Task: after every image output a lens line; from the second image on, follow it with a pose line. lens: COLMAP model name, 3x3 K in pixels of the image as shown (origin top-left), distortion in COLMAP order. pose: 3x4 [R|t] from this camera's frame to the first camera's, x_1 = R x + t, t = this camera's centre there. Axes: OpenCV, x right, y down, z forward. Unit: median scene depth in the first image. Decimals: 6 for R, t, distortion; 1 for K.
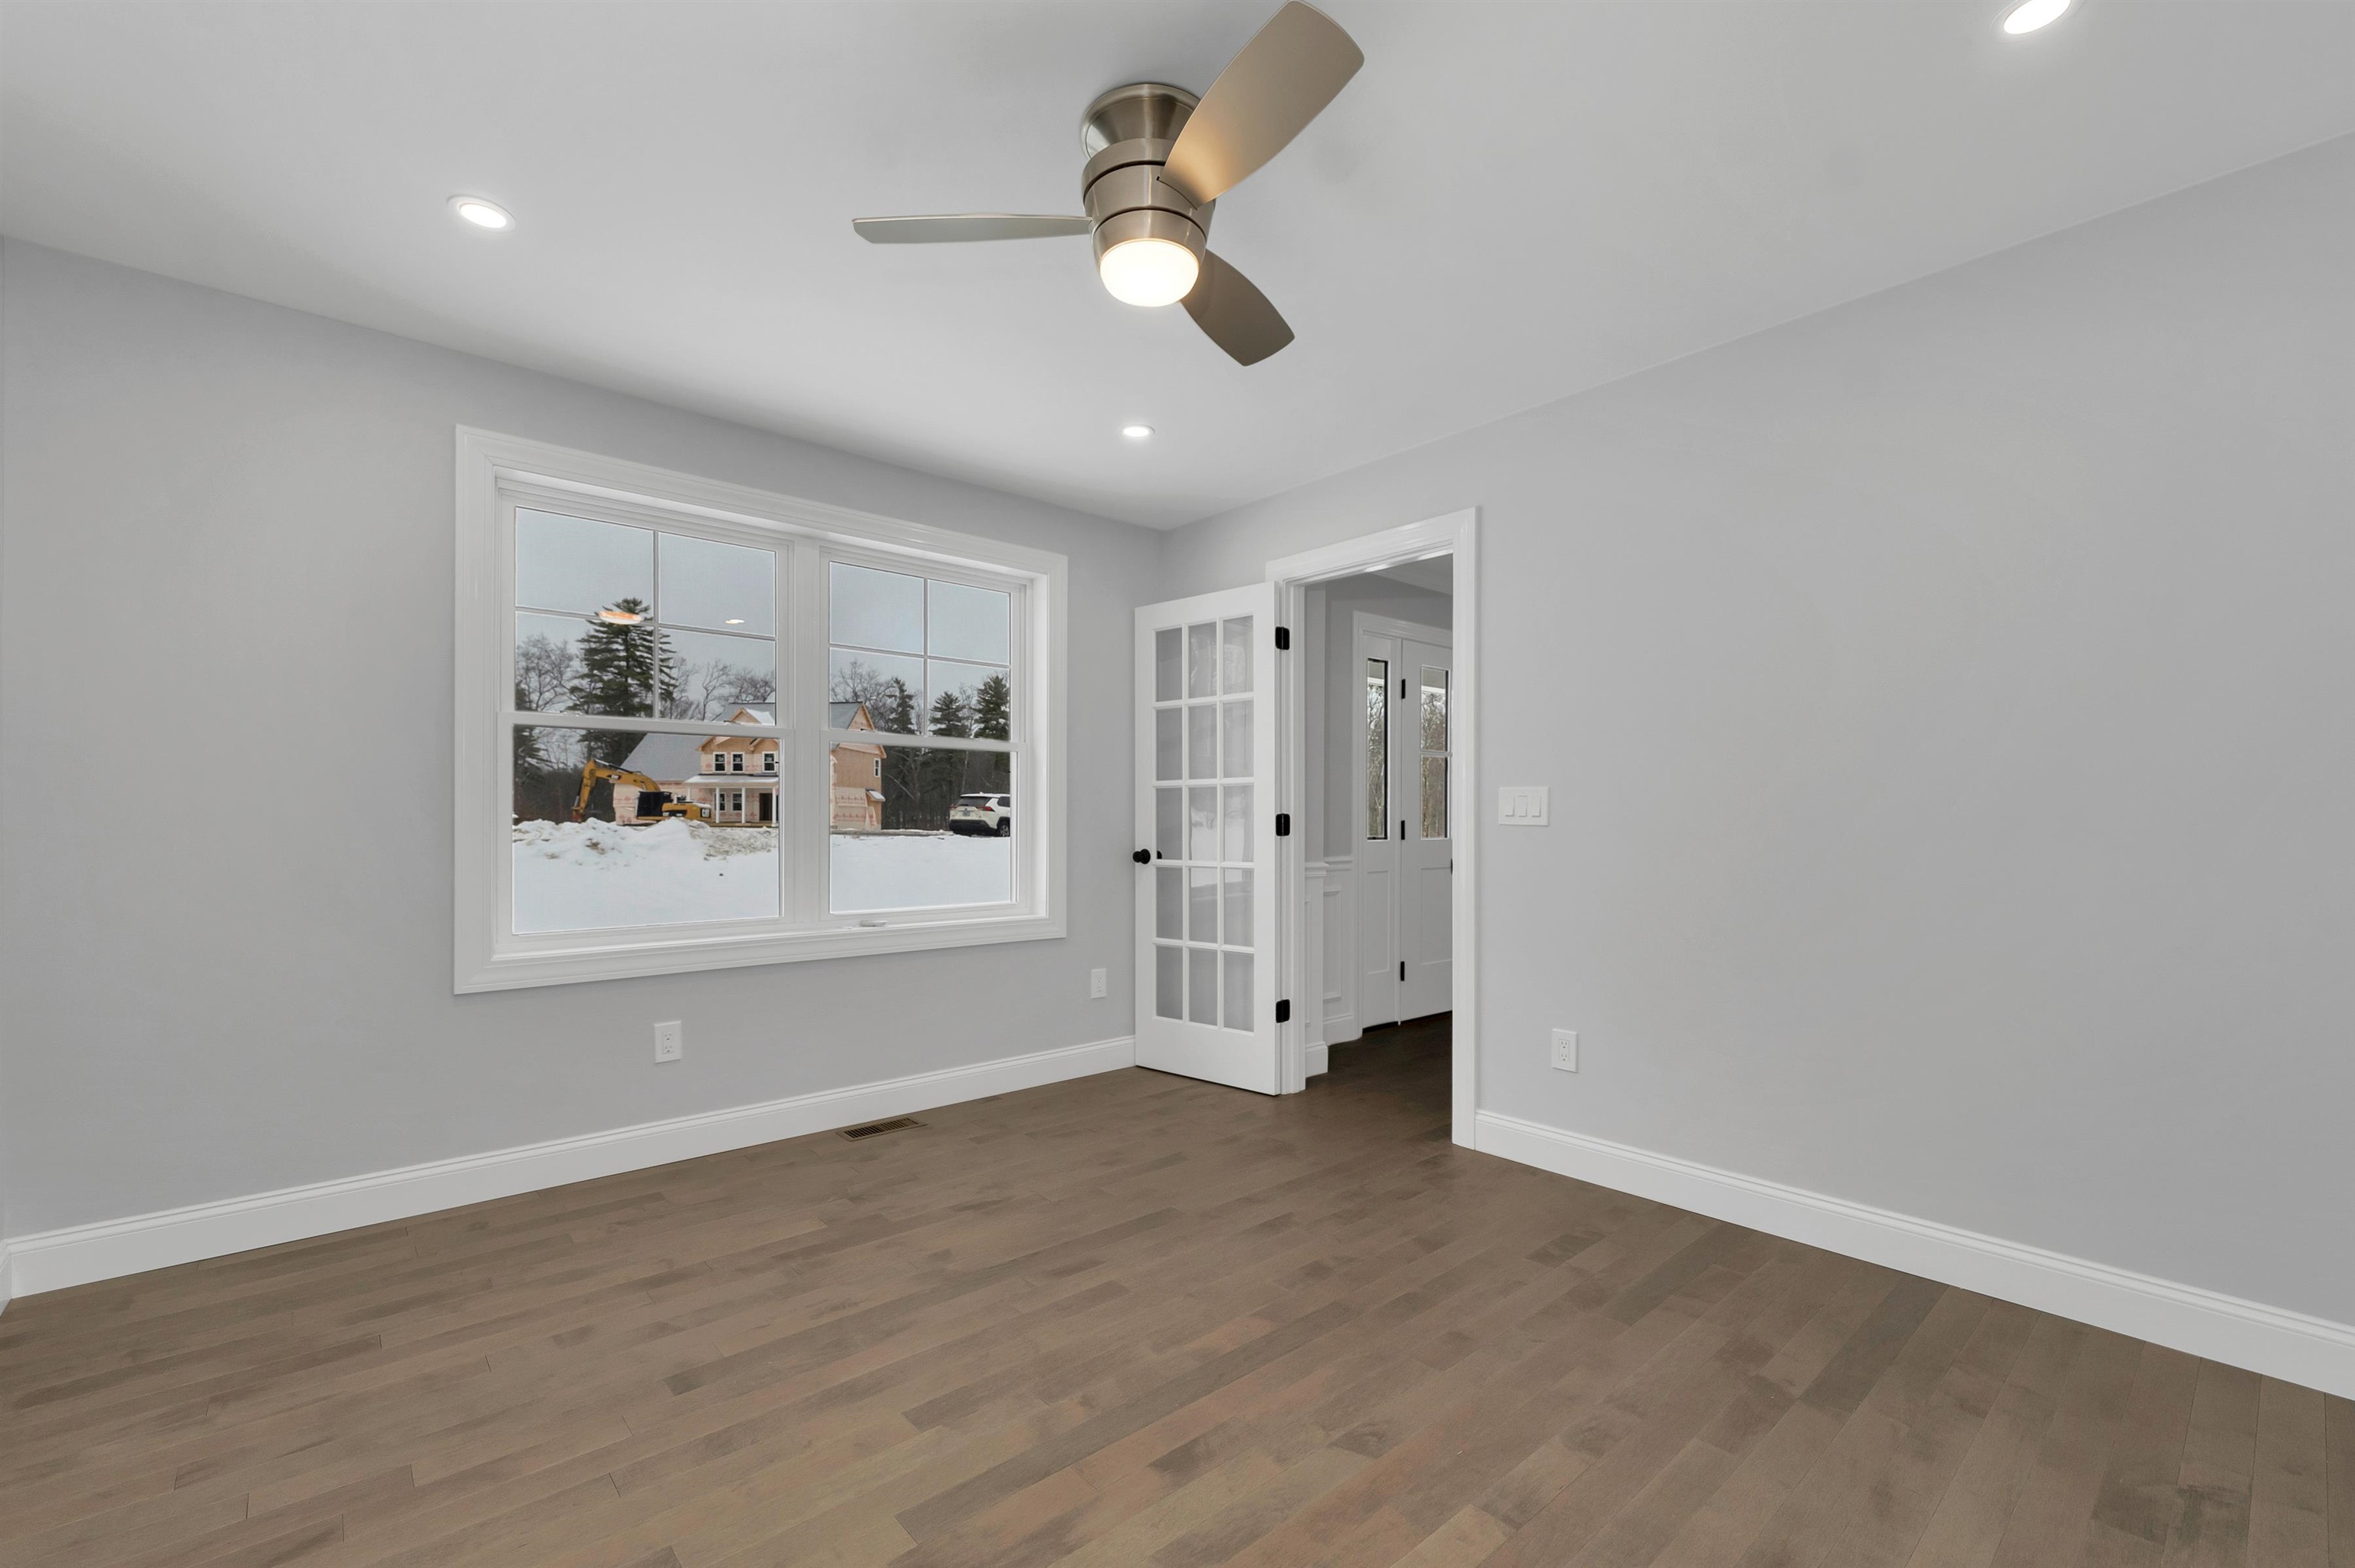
lens RADIAL K [[990.3, 0, 1170.7], [0, 990.3, 813.0], [0, 0, 1]] dist [0.002454, -0.000649]
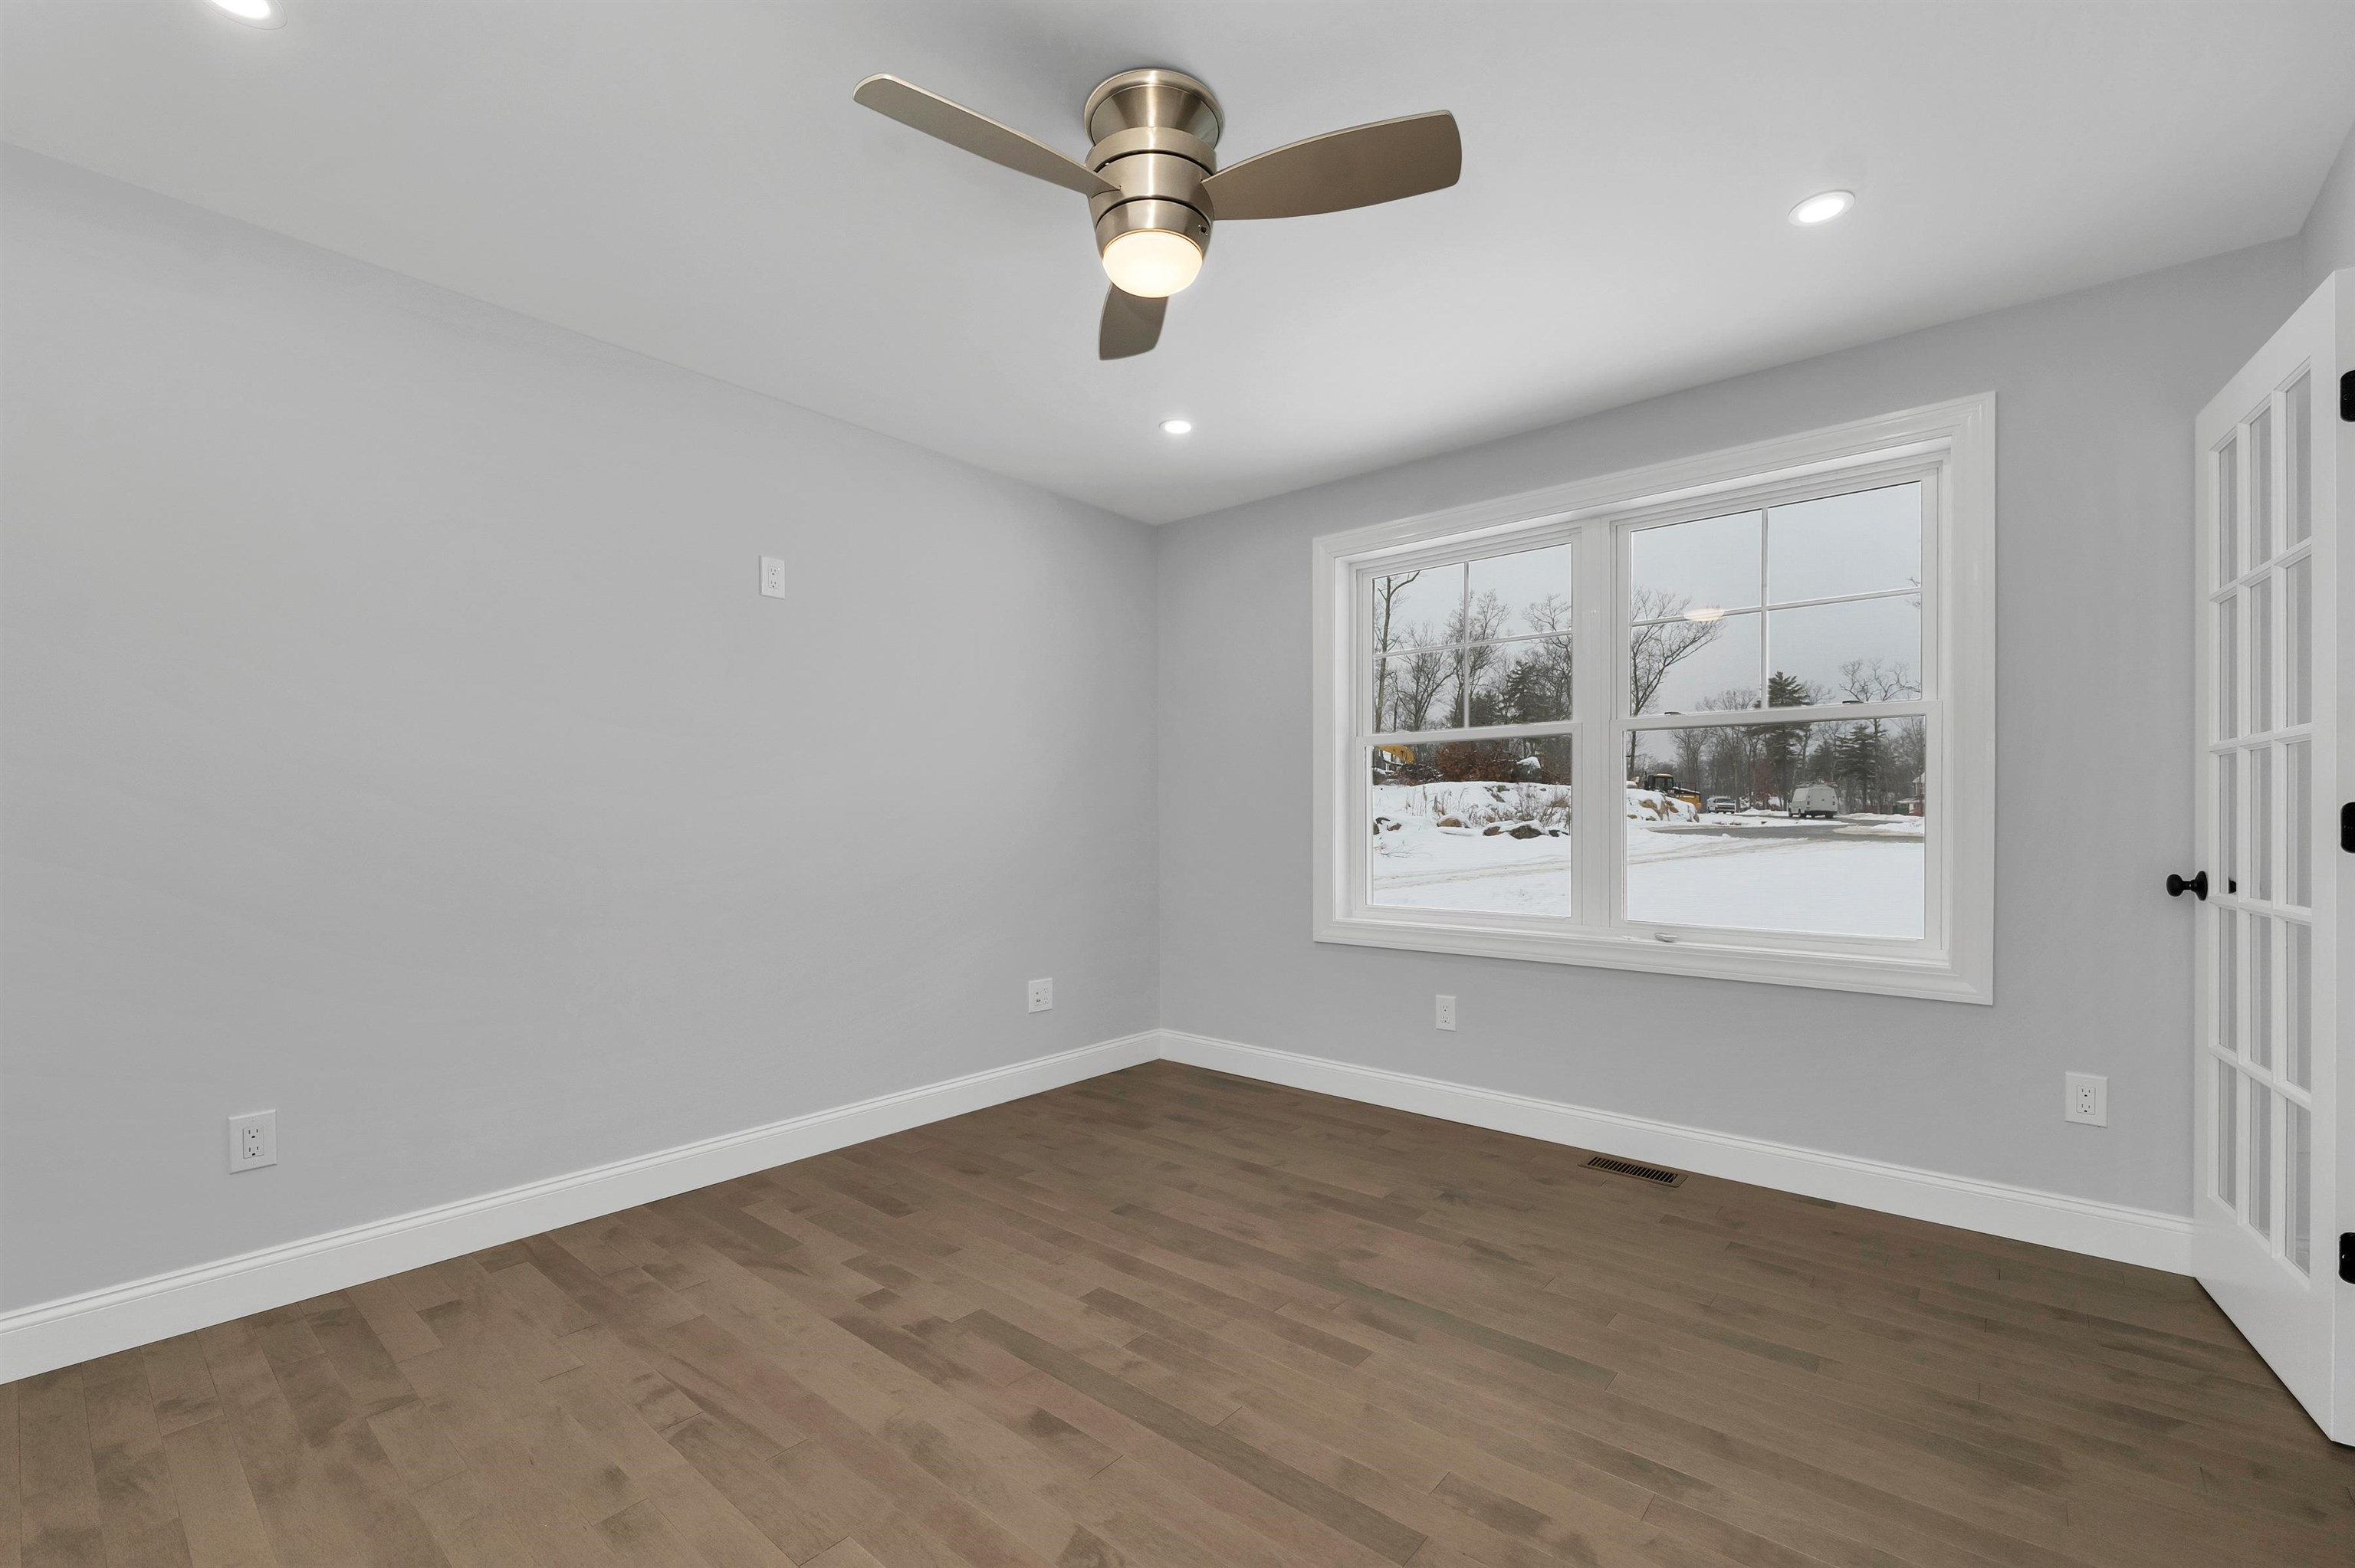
lens RADIAL K [[999.9, 0, 1179.9], [0, 999.9, 809.9], [0, 0, 1]] dist [0.002272, -0.000031]
pose [[0.144446, -0.009962, -0.989462, 0.717850], [0.006296, 0.999938, -0.009148, 0.008406], [0.989493, -0.004909, 0.144500, 0.655328]]
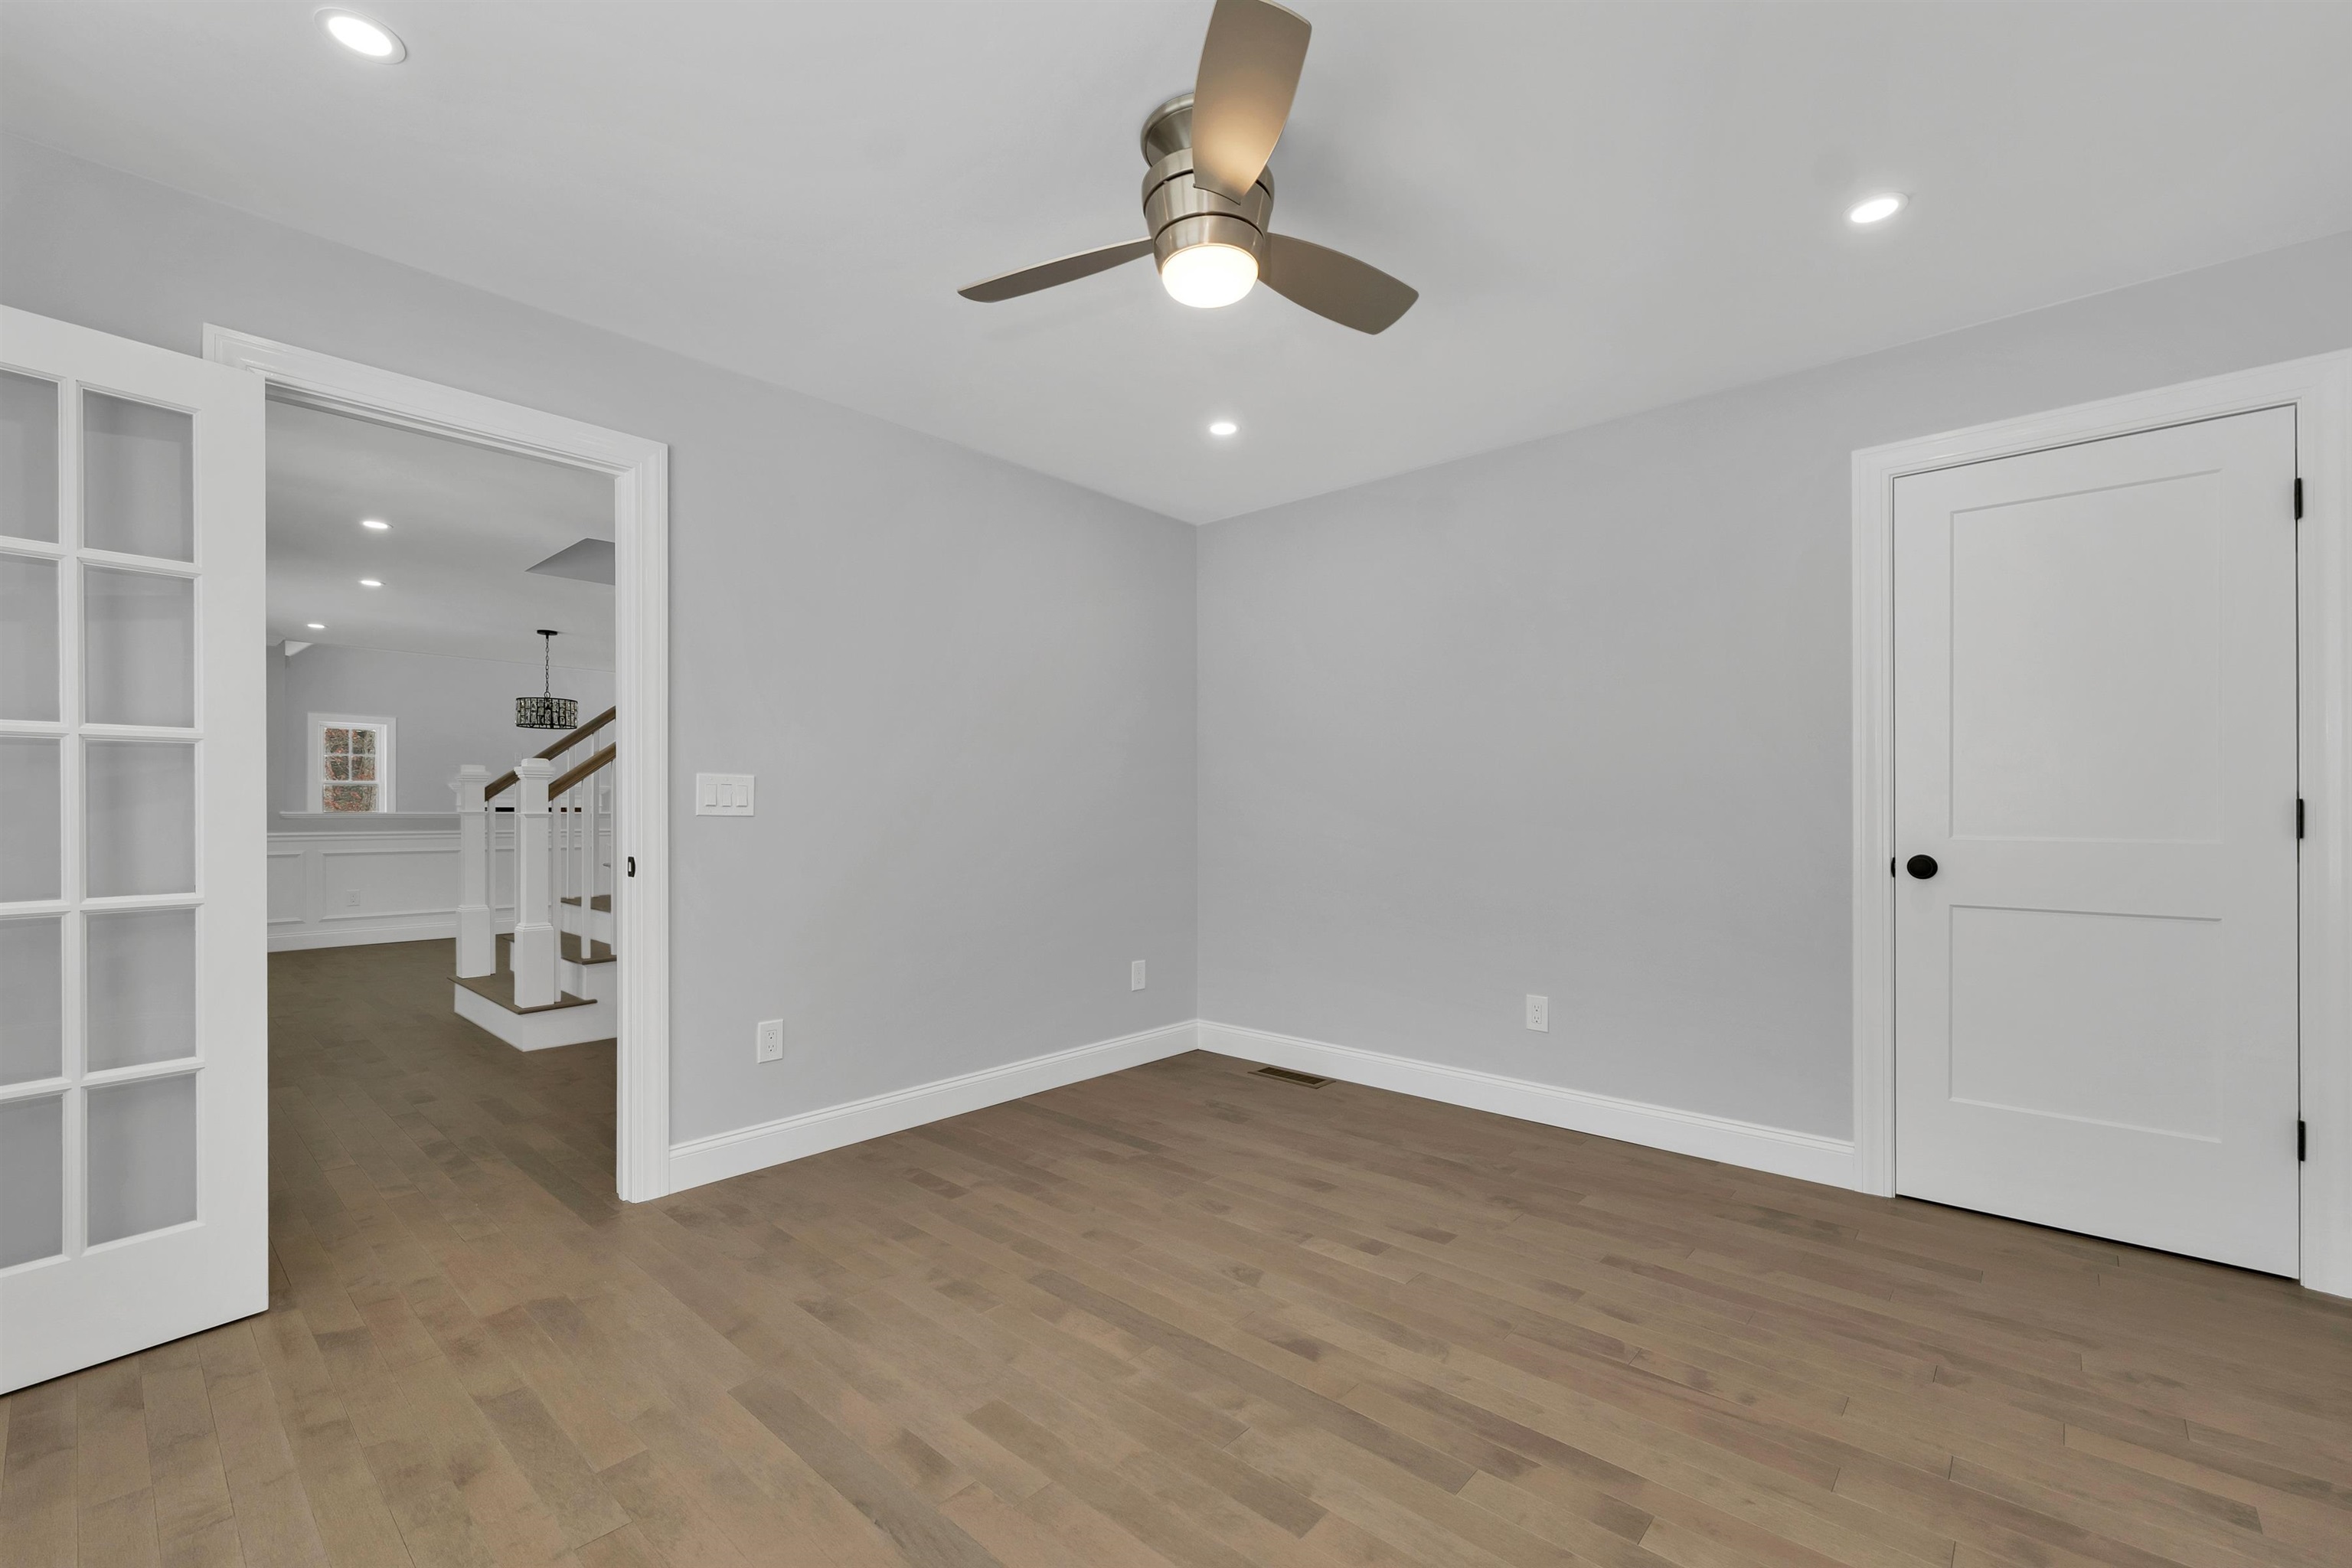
lens RADIAL K [[989.2, 0, 1169.2], [0, 989.2, 813.0], [0, 0, 1]] dist [0.002454, -0.000649]
pose [[-0.108960, -0.005040, 0.994033, -0.761247], [-0.003588, 0.999983, 0.004677, 0.004929], [-0.994040, -0.003057, -0.108977, 0.854442]]
